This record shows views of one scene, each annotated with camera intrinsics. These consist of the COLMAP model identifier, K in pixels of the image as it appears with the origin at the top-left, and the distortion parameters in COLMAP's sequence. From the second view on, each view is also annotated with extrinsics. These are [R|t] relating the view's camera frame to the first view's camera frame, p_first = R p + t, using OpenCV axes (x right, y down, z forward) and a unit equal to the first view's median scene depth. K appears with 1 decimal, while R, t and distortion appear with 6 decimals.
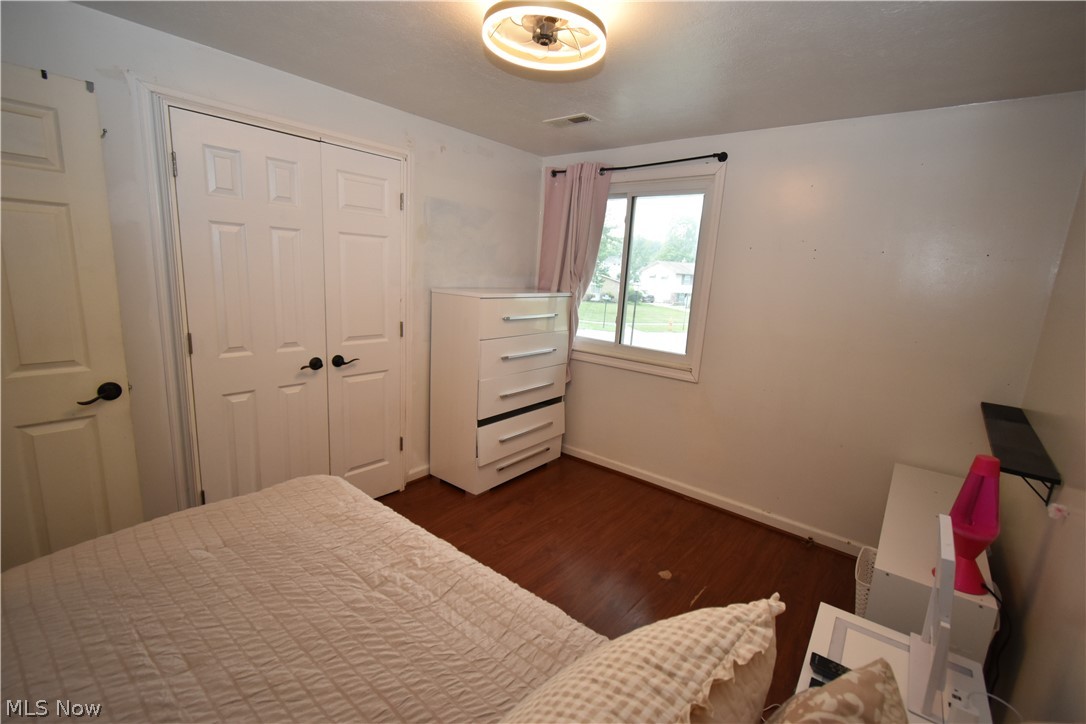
lens RADIAL K [[481.0, 0, 546.7], [0, 481.0, 364.3], [0, 0, 1]] dist [0.010380, -0.004432]
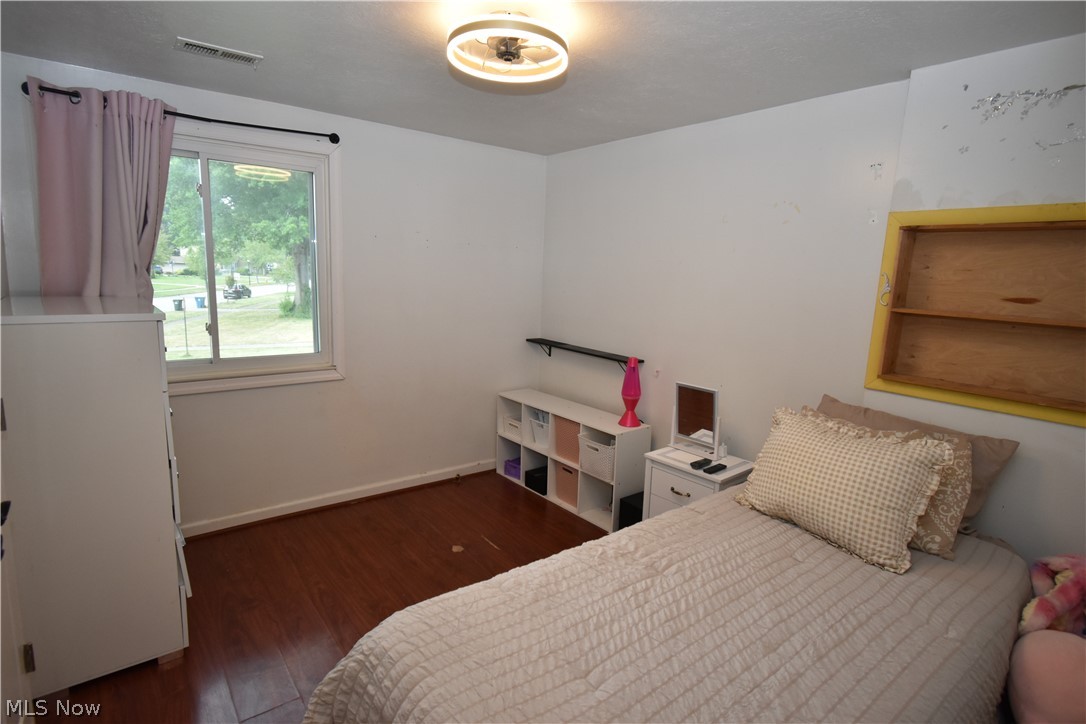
lens RADIAL K [[563.1, 0, 543.0], [0, 563.1, 362.0], [0, 0, 1]] dist [-0.000245, -0.000063]
pose [[0.217057, -0.207141, 0.953928, -0.631281], [0.170614, 0.970234, 0.171860, -0.113571], [-0.961133, 0.125450, 0.245937, 0.355628]]
